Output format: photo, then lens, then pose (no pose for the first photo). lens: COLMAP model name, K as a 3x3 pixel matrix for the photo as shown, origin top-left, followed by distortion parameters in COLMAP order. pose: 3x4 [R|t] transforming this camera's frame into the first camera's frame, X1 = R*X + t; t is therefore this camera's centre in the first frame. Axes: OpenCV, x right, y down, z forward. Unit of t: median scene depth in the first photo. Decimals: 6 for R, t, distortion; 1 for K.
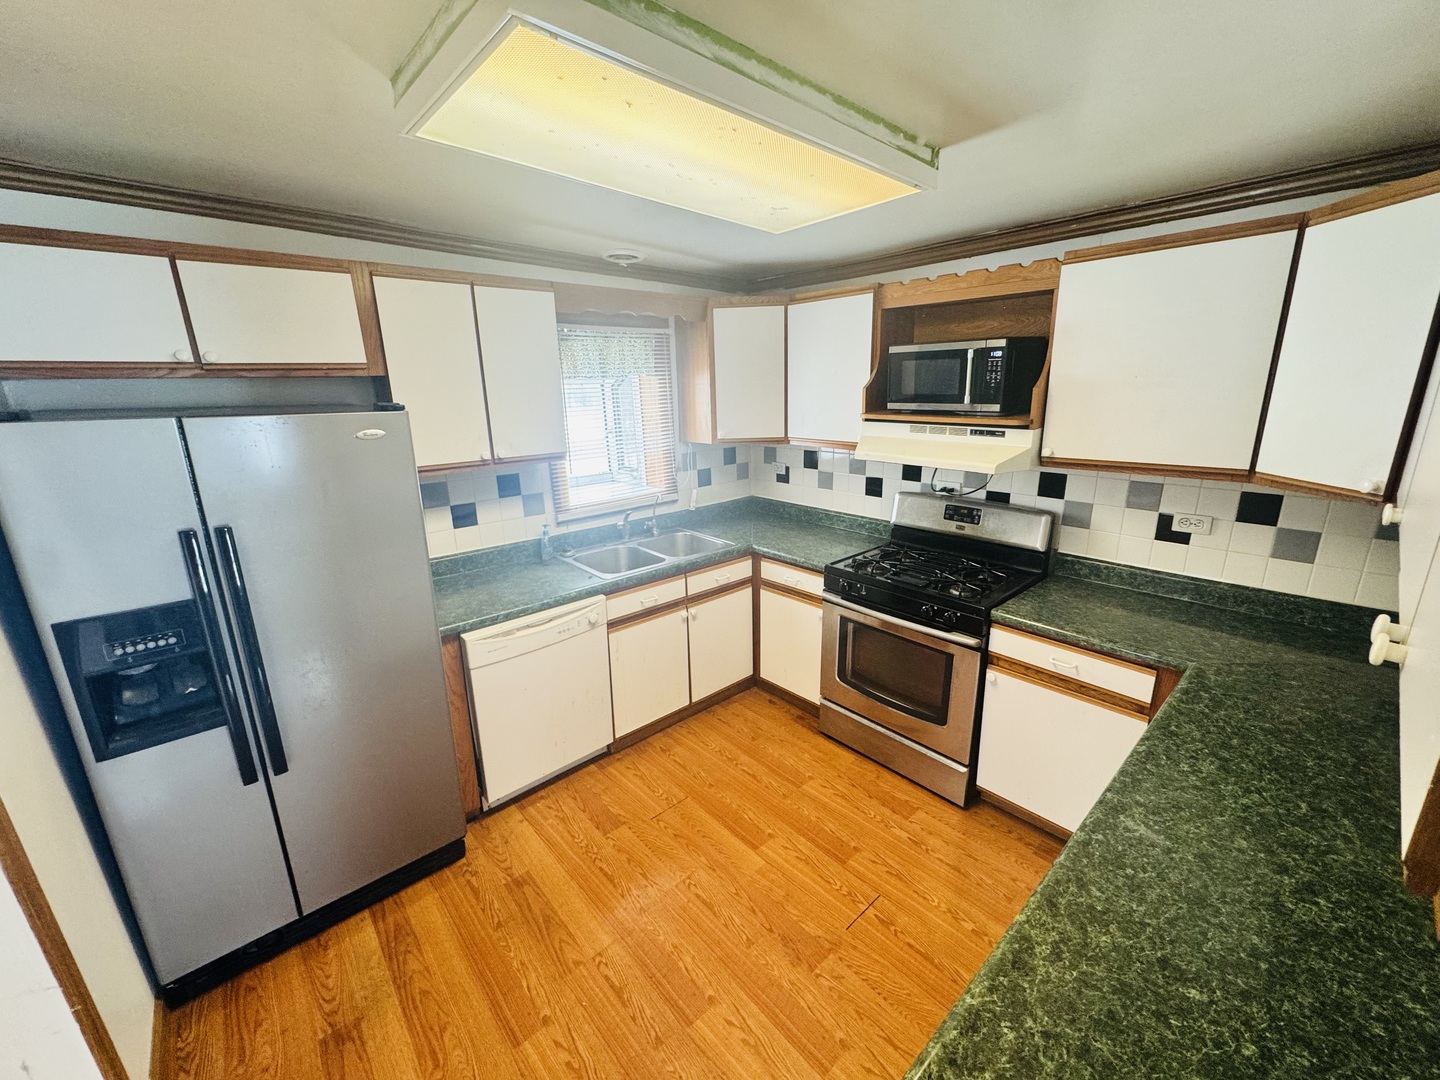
lens RADIAL K [[573.3, 0, 720.0], [0, 573.3, 540.0], [0, 0, 1]] dist [-0.000065, -0.000494]
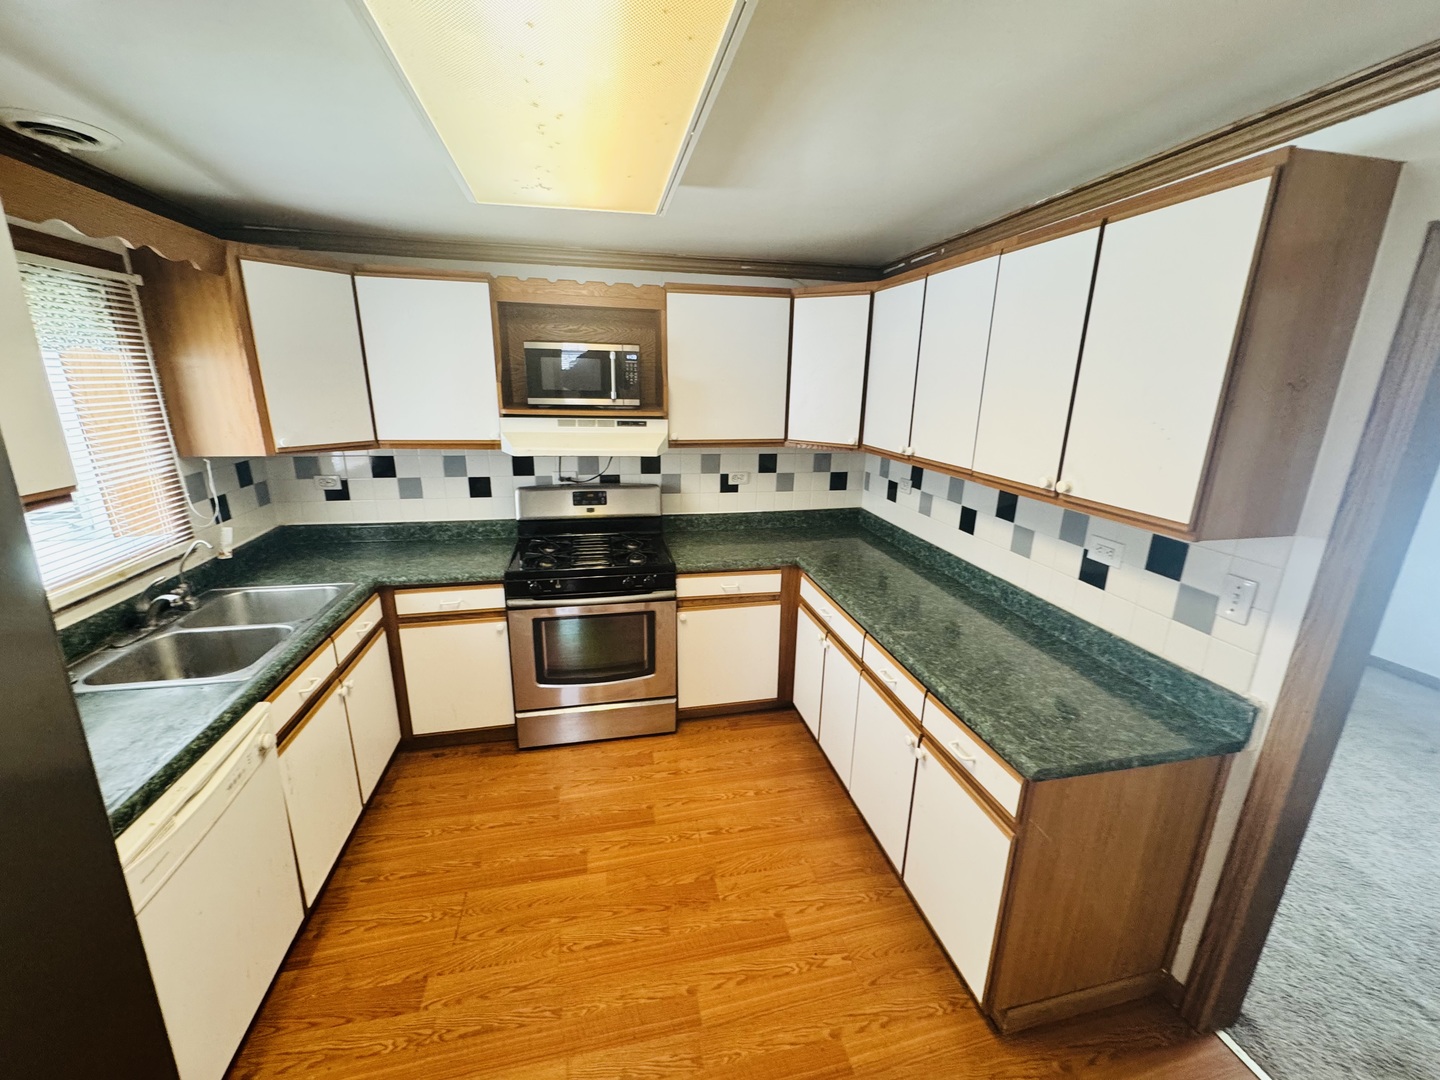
lens RADIAL K [[573.3, 0, 720.0], [0, 573.3, 540.0], [0, 0, 1]] dist [-0.000065, -0.000494]
pose [[0.489441, -0.202898, 0.848104, -0.432495], [0.203297, 0.972306, 0.115289, -0.044191], [-0.848008, 0.115990, 0.517135, 0.221328]]
